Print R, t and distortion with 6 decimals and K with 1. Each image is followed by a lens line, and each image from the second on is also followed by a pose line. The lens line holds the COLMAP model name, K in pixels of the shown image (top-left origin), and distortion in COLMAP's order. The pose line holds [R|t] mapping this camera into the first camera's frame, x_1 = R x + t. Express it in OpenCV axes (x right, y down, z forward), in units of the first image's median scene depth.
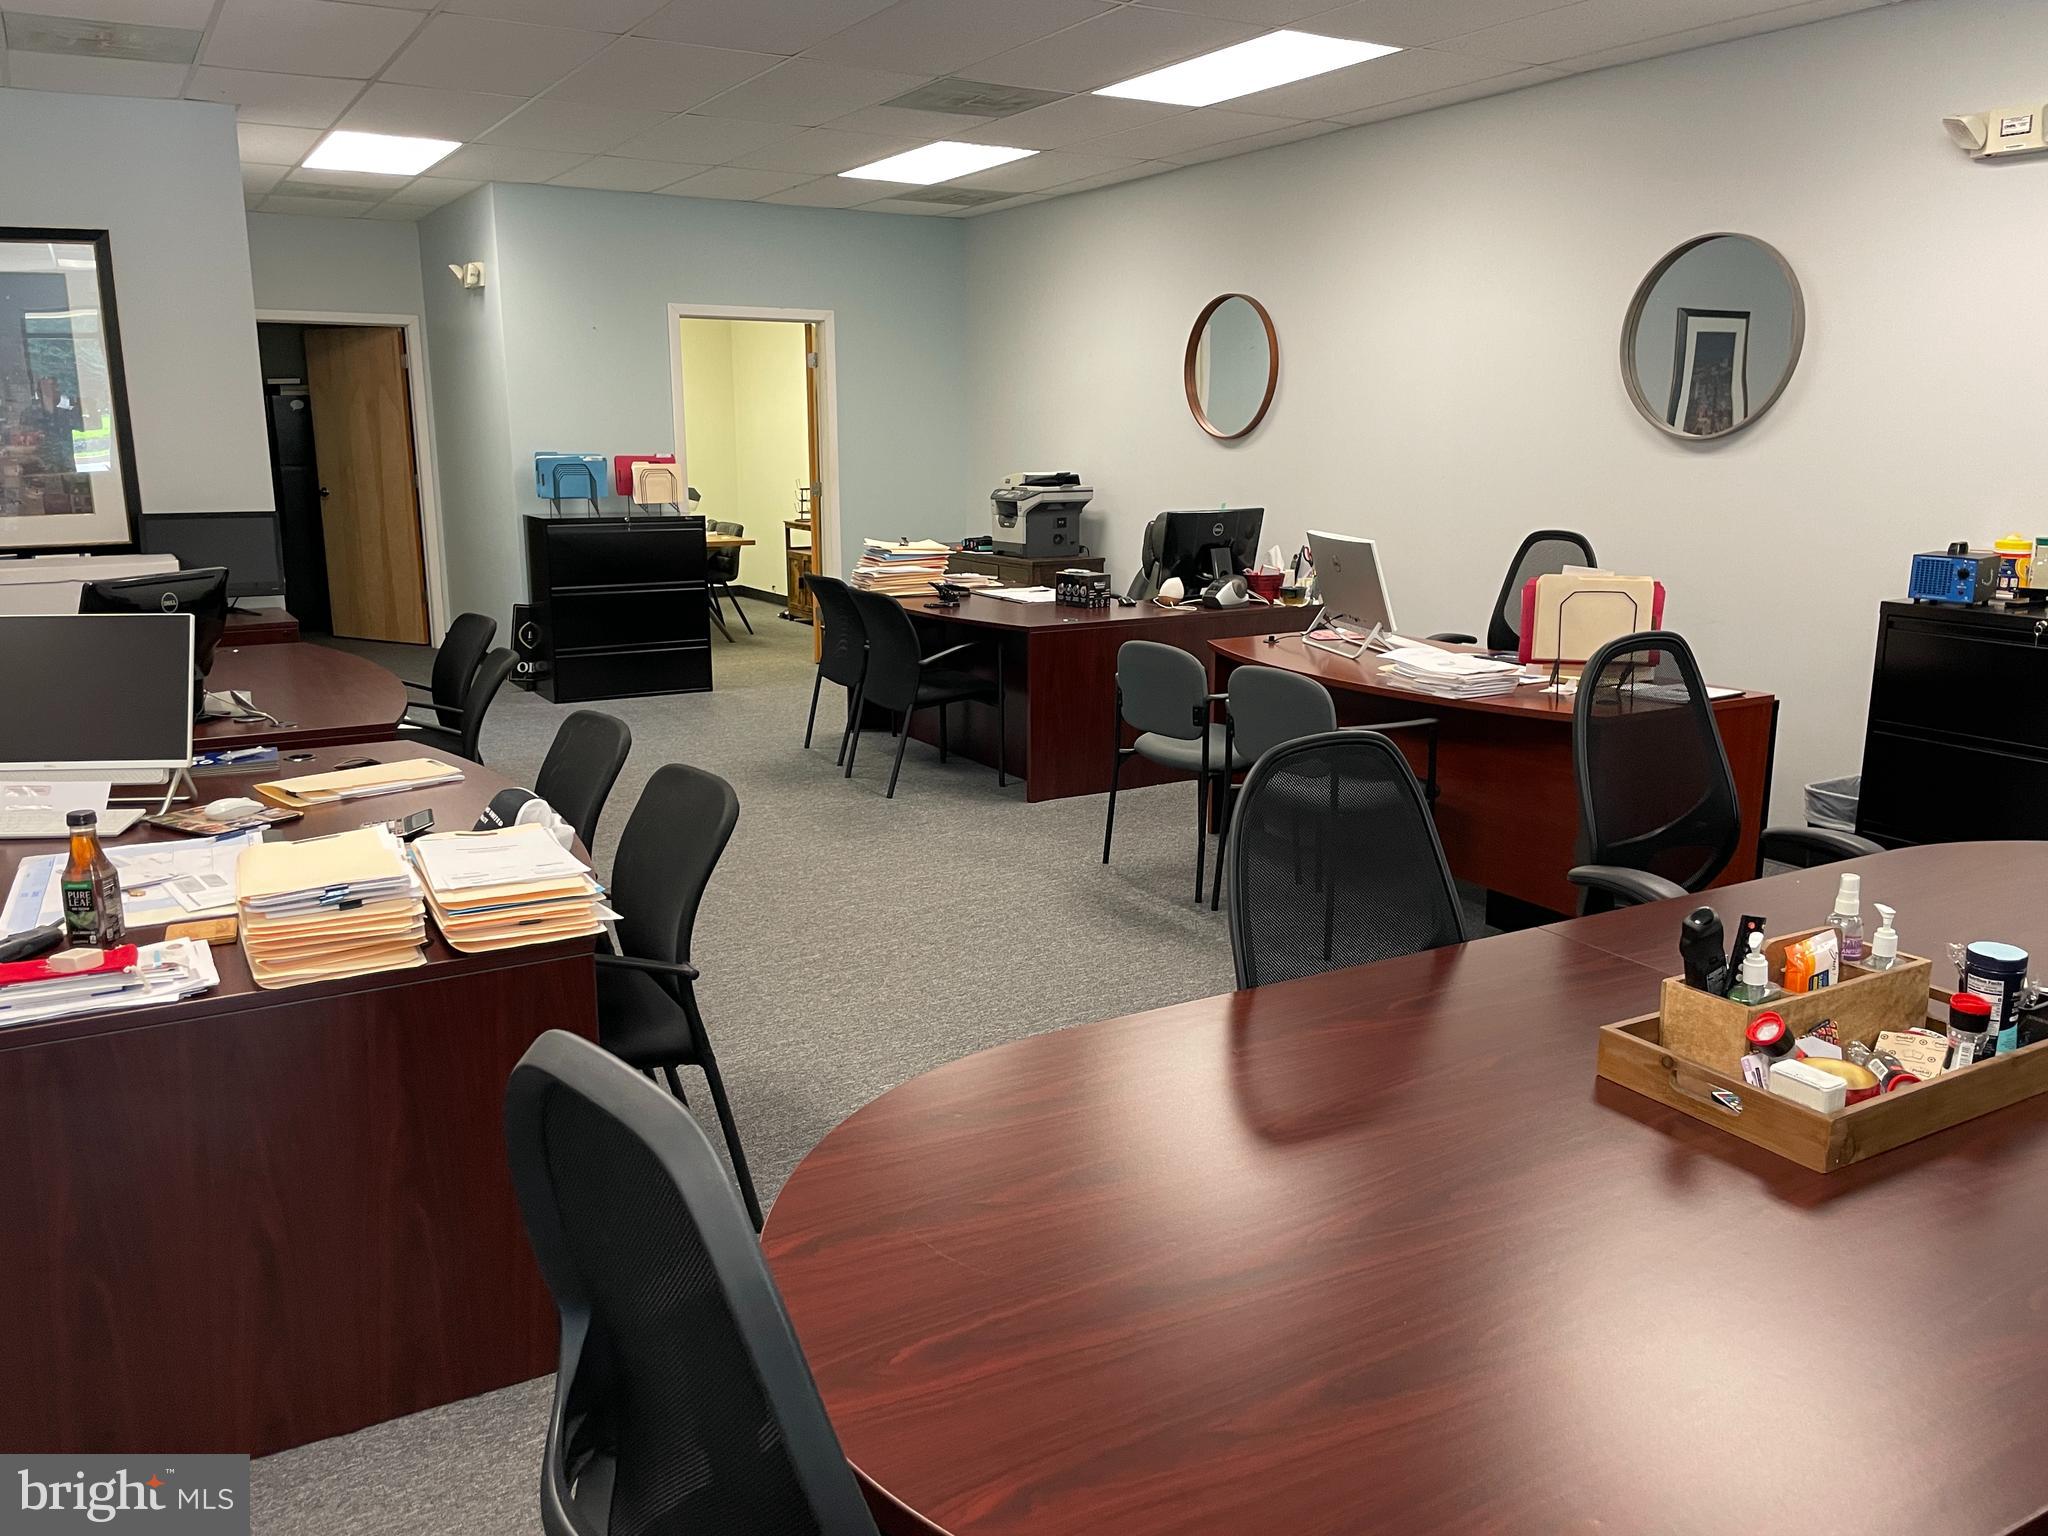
lens RADIAL K [[1560.2, 0, 1016.2], [0, 1560.2, 757.2], [0, 0, 1]] dist [0.090557, -0.117178]
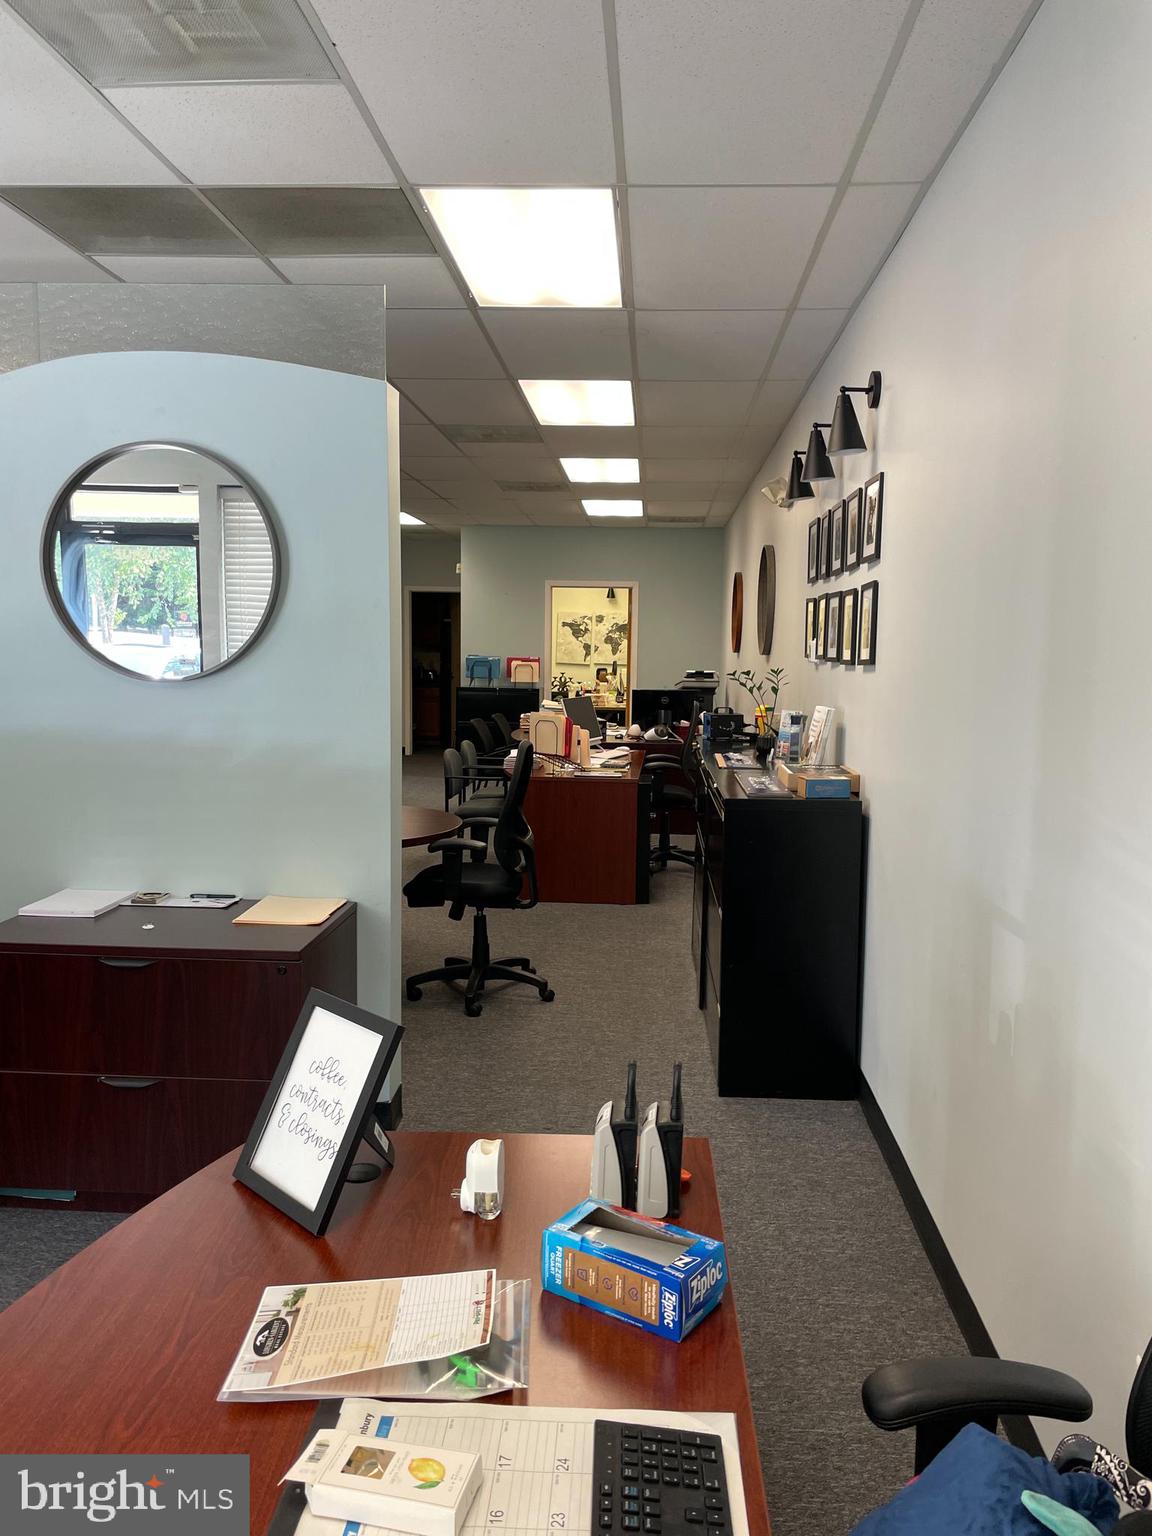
lens RADIAL K [[1170.2, 0, 593.4], [0, 1170.2, 762.4], [0, 0, 1]] dist [0.090557, -0.117178]
pose [[0.833021, 0.068587, -0.548973, 0.648589], [-0.128475, 0.989141, -0.071370, 0.027696], [0.538117, 0.129983, 0.832787, -0.139736]]
